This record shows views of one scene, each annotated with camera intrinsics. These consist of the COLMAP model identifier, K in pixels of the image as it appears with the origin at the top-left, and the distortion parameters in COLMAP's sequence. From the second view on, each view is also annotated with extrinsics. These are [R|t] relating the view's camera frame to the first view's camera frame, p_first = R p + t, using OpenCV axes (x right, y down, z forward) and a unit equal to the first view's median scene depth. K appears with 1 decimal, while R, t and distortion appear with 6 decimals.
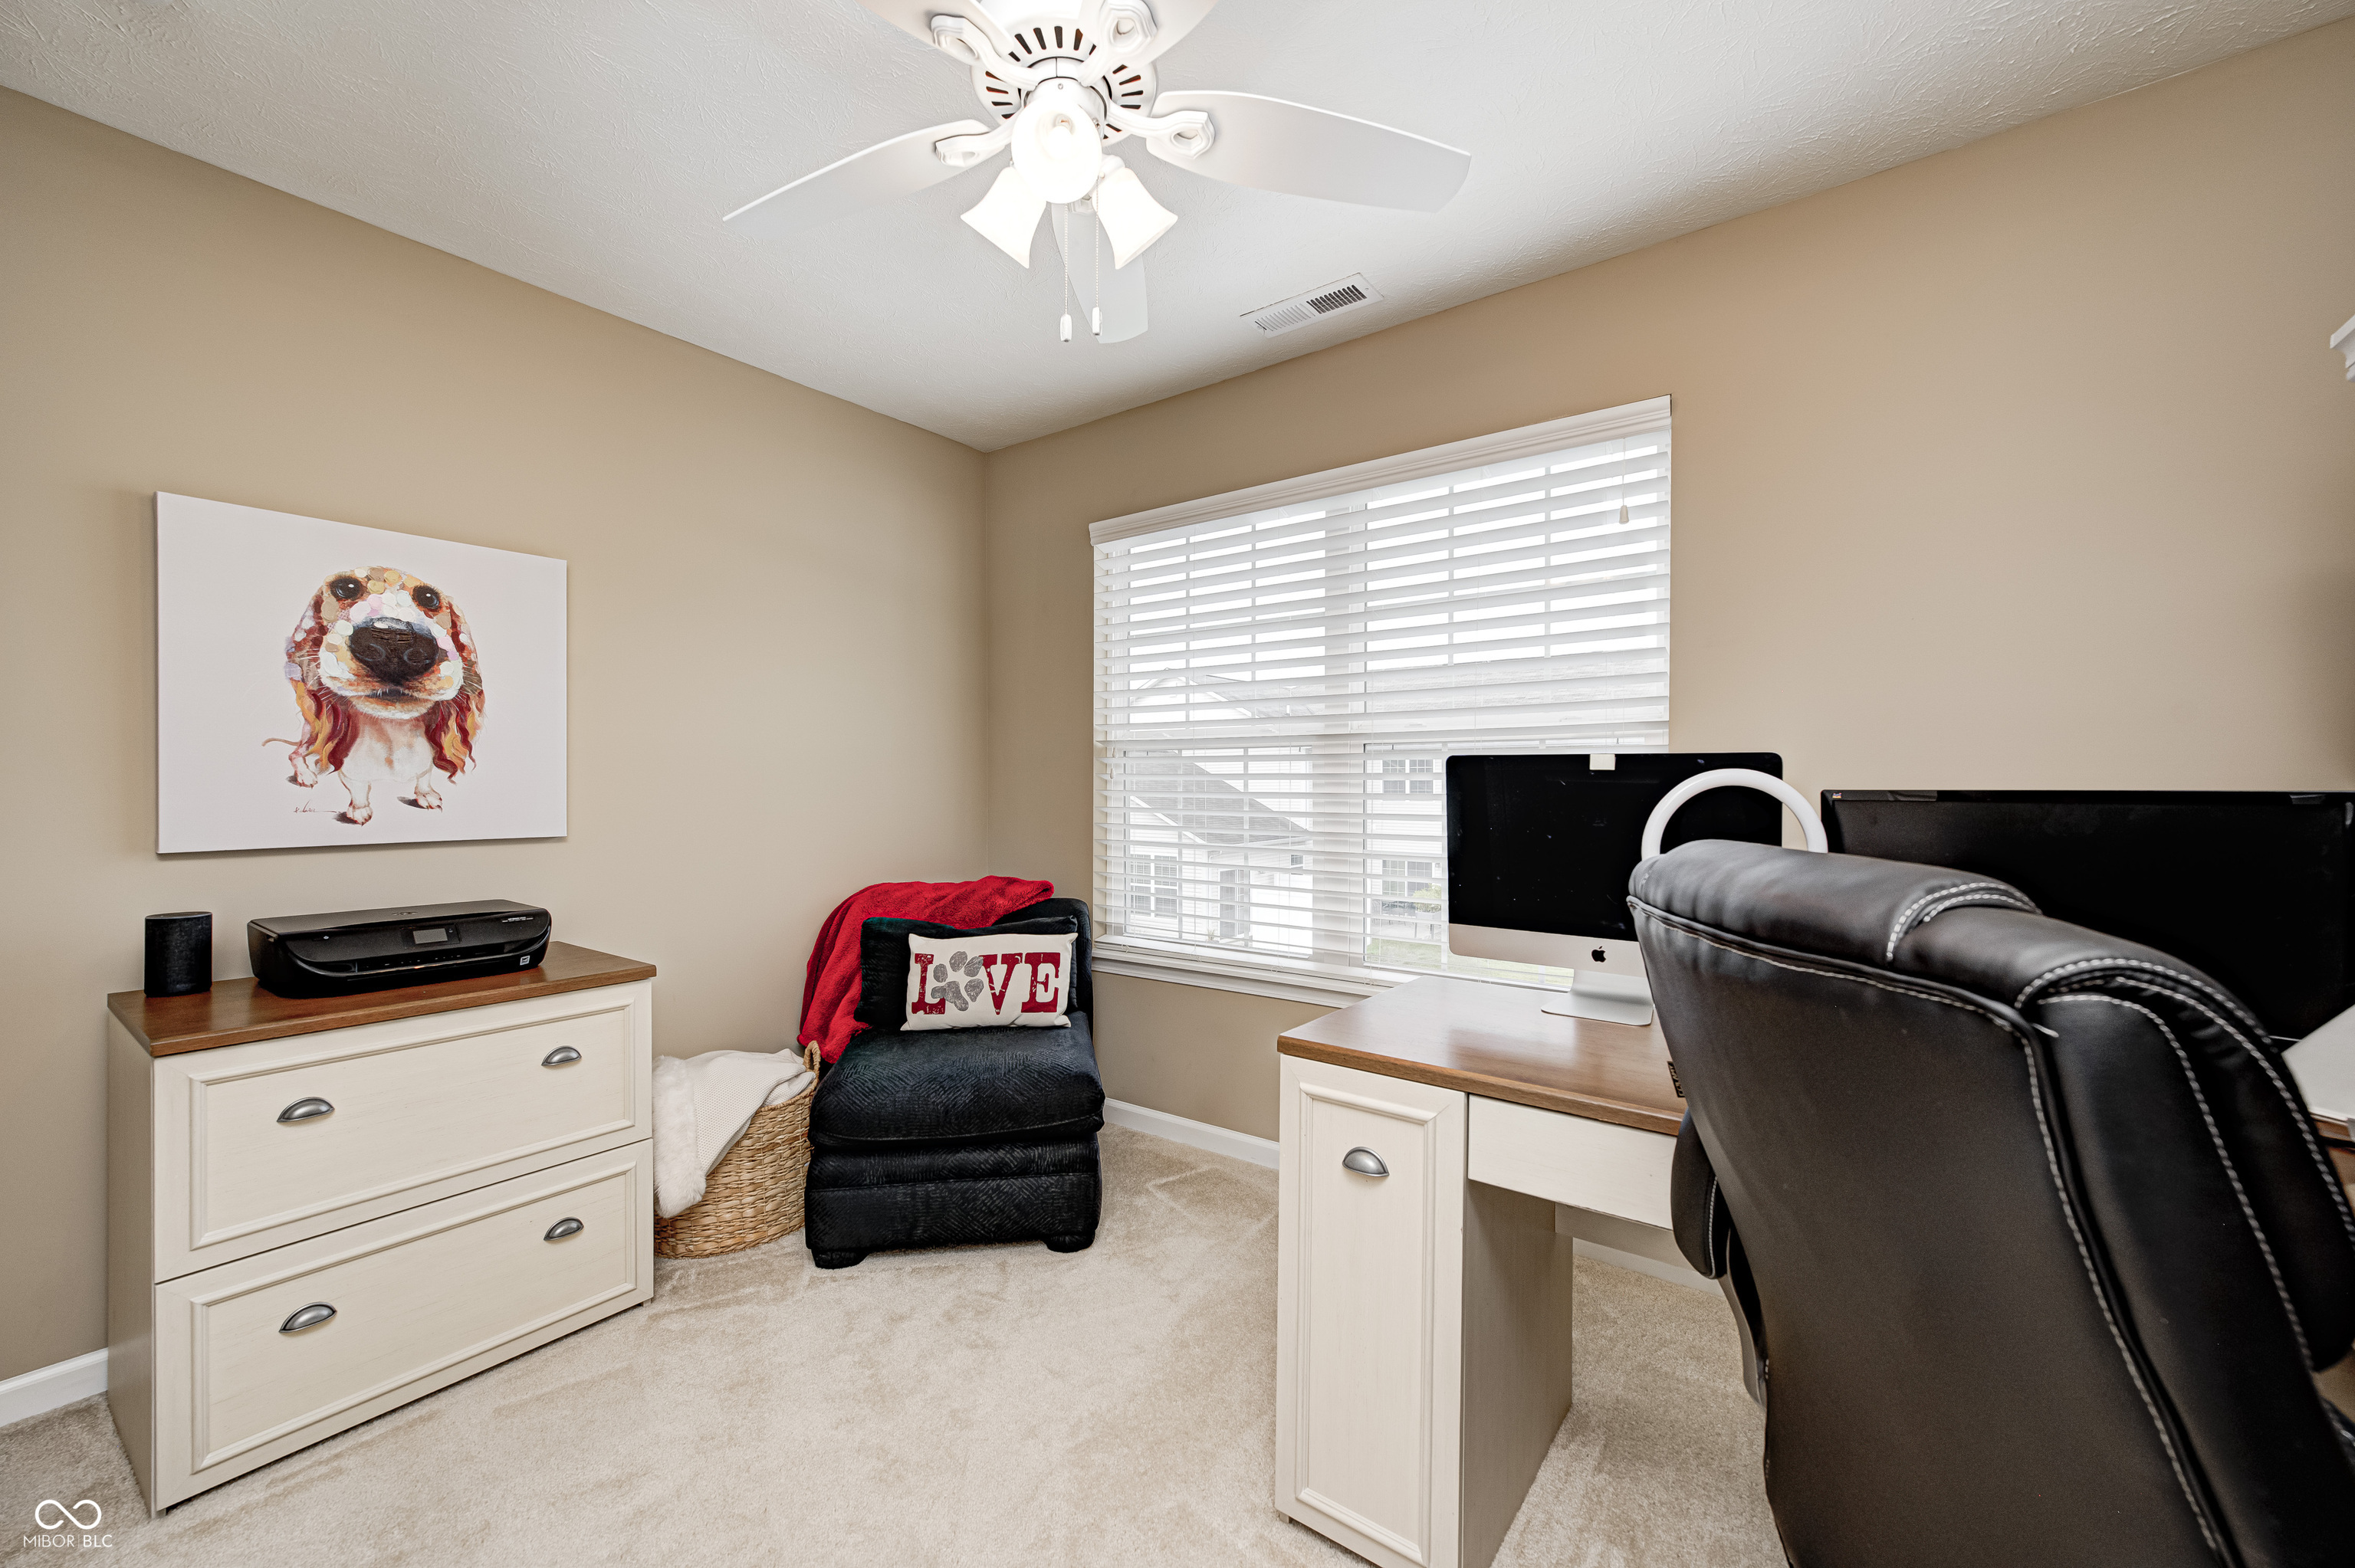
lens RADIAL K [[950.1, 0, 1177.5], [0, 950.1, 784.0], [0, 0, 1]] dist [0.037159, 0.000022]
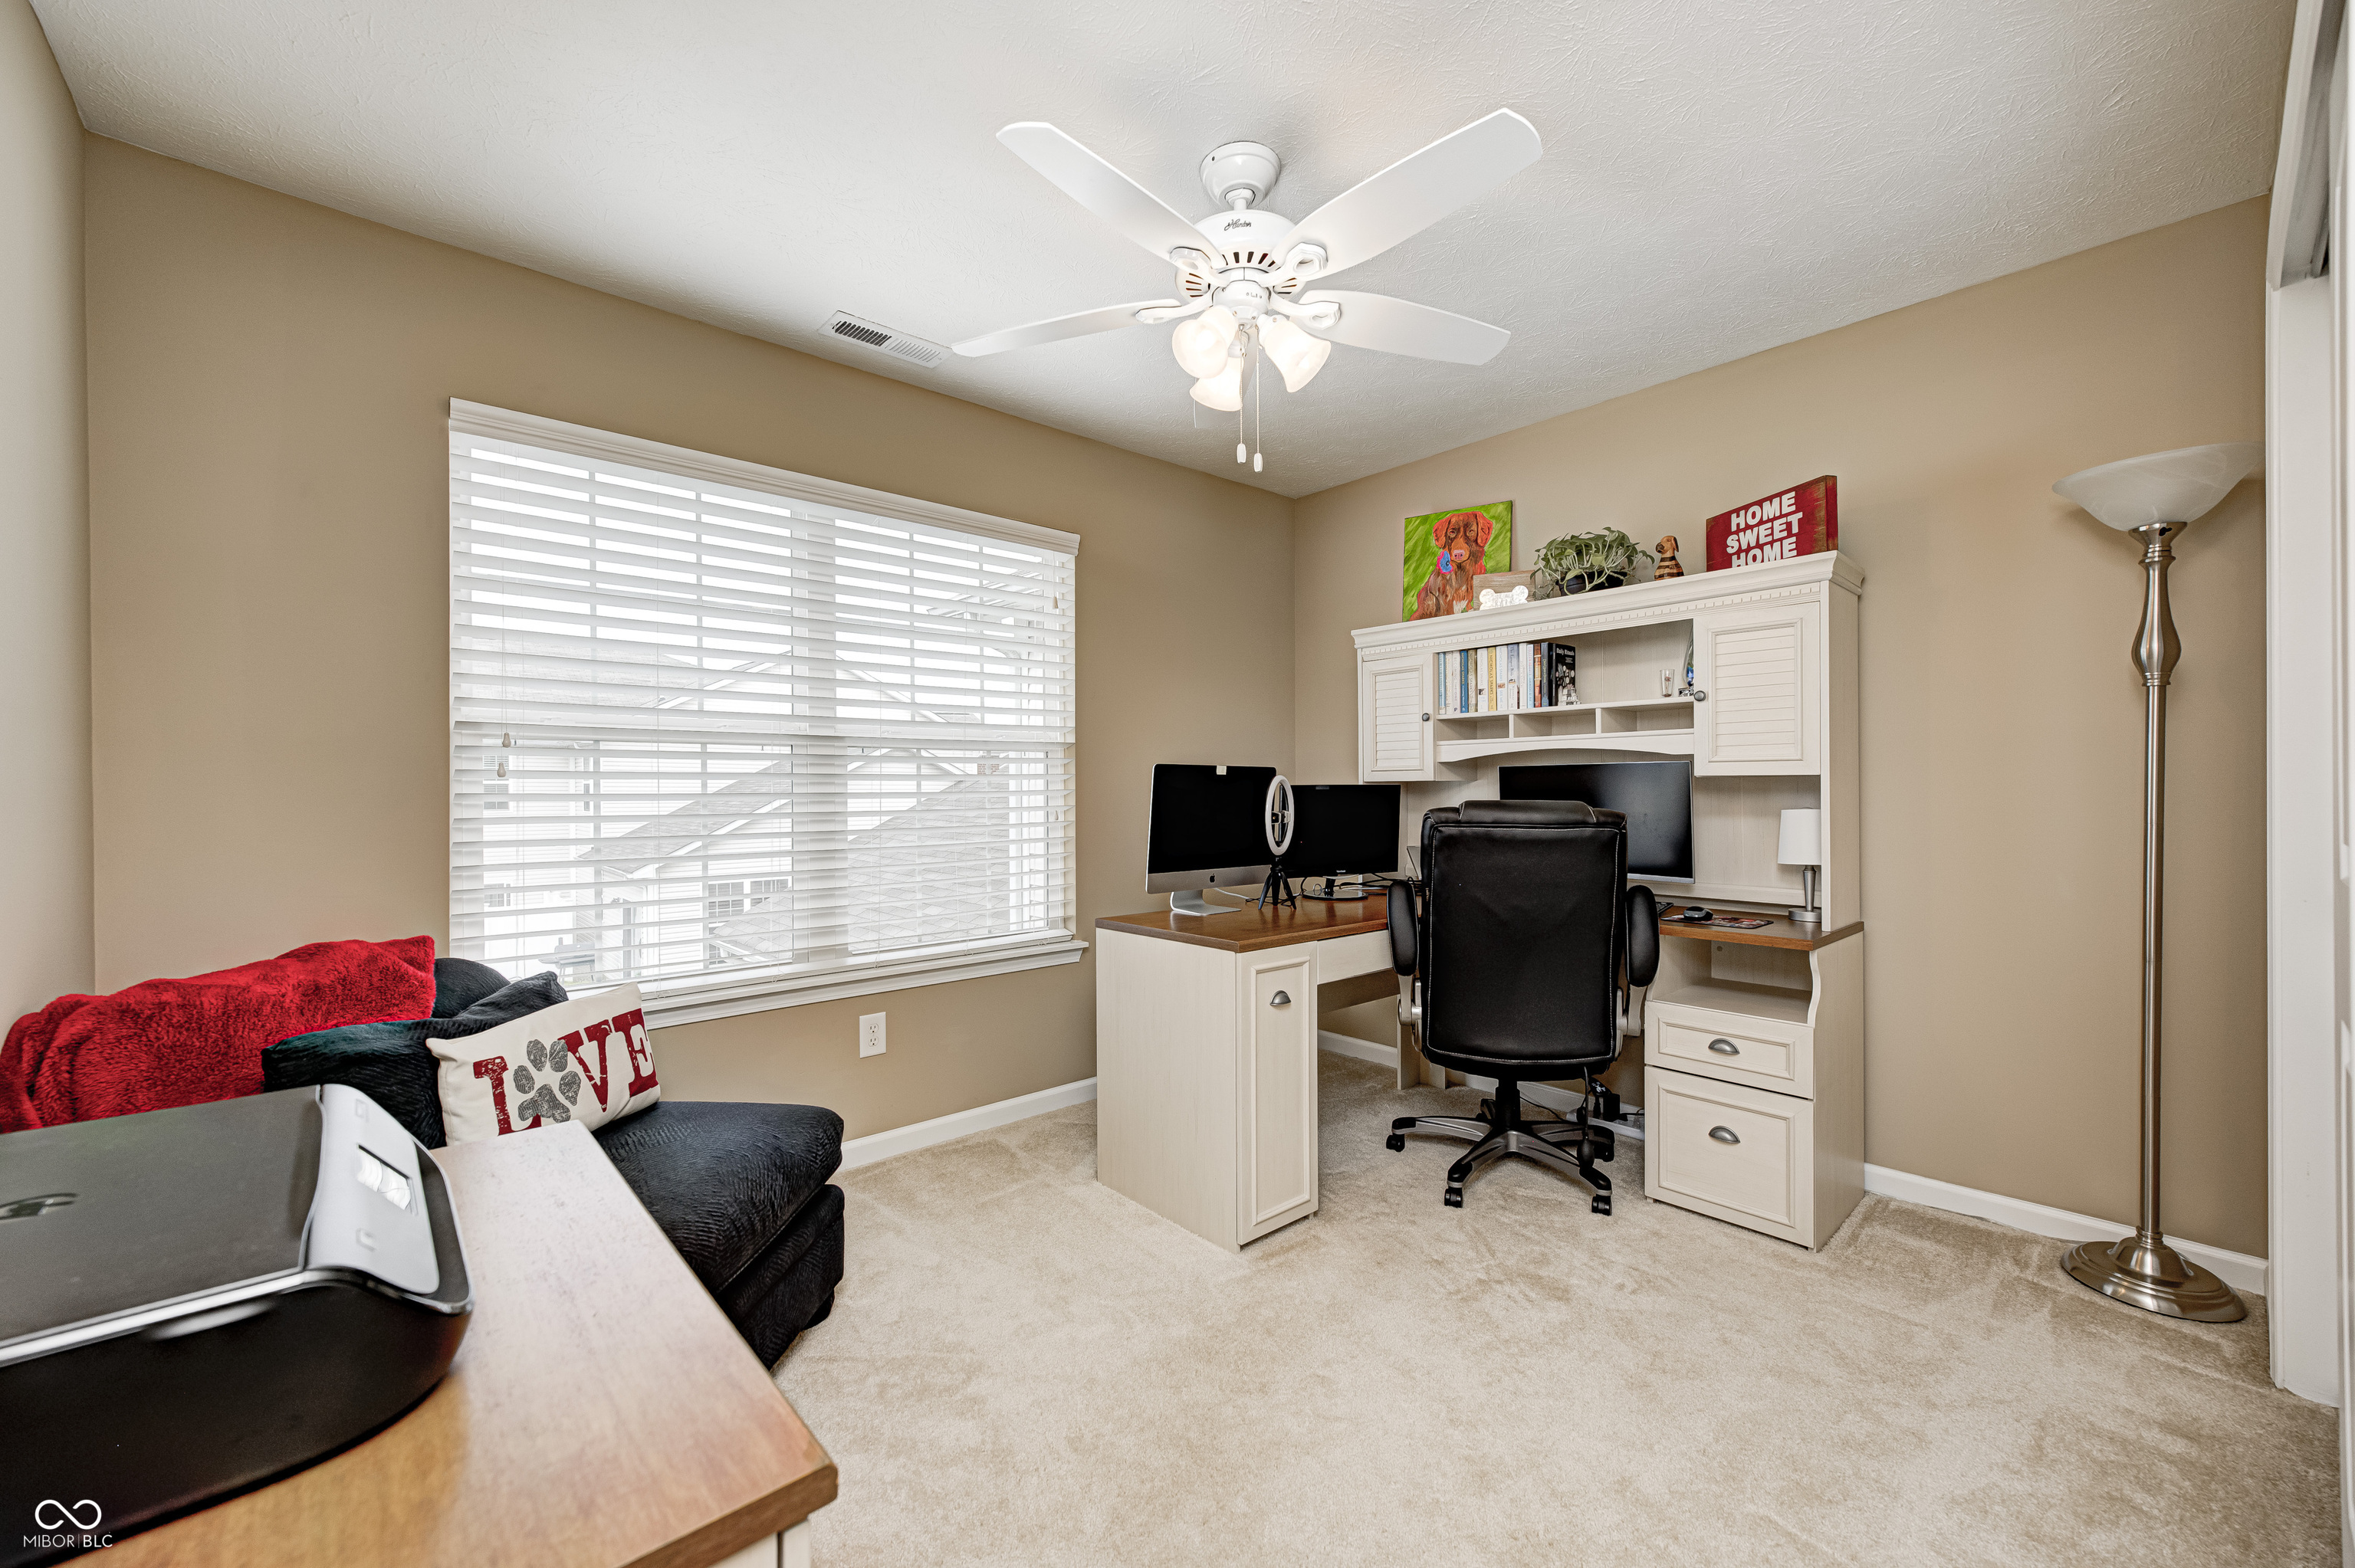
lens RADIAL K [[920.7, 0, 1177.5], [0, 920.7, 784.0], [0, 0, 1]] dist [-0.001338, 0.000060]
pose [[0.187989, 0.002877, 0.982167, -0.769916], [0.004596, 0.999982, -0.003809, 0.005456], [-0.982160, 0.005231, 0.187973, 0.455182]]
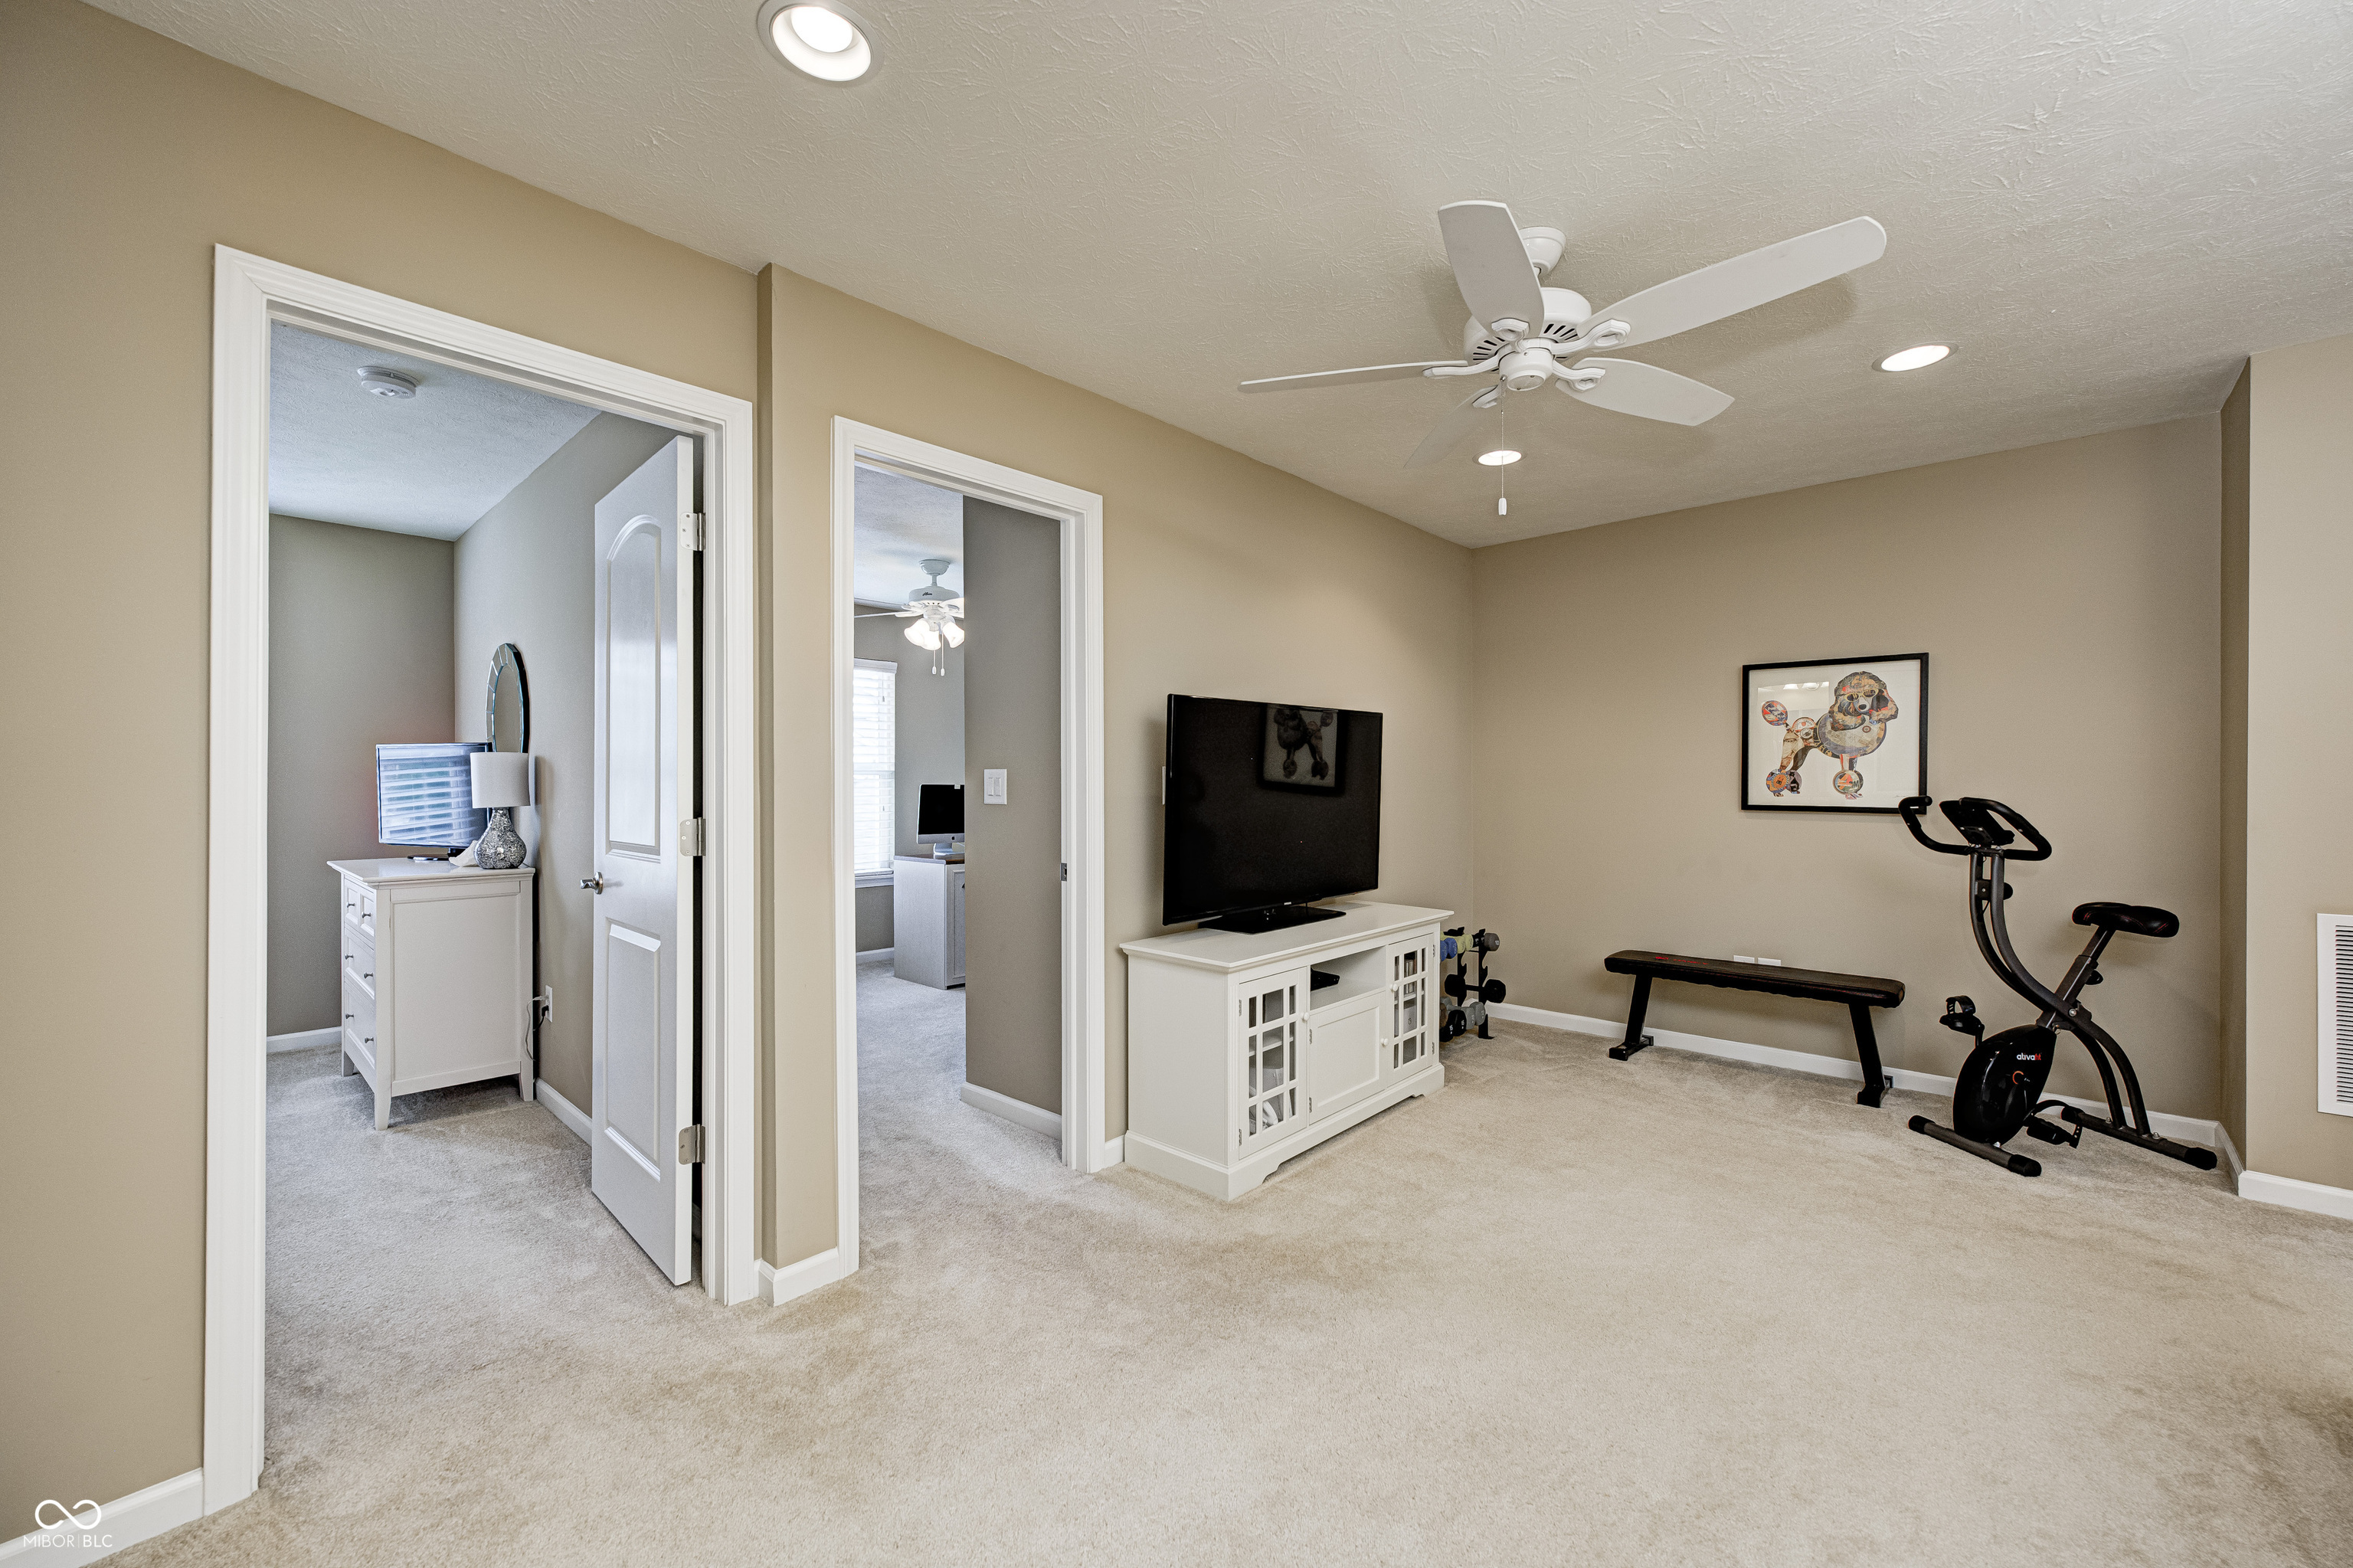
lens RADIAL K [[920.1, 0, 1176.5], [0, 920.1, 784.0], [0, 0, 1]] dist [-0.001338, 0.000060]
pose [[0.090226, 0.003006, 0.995917, -1.904872], [0.004819, 0.999982, -0.003455, -0.009385], [-0.995910, 0.005111, 0.090210, -0.126718]]
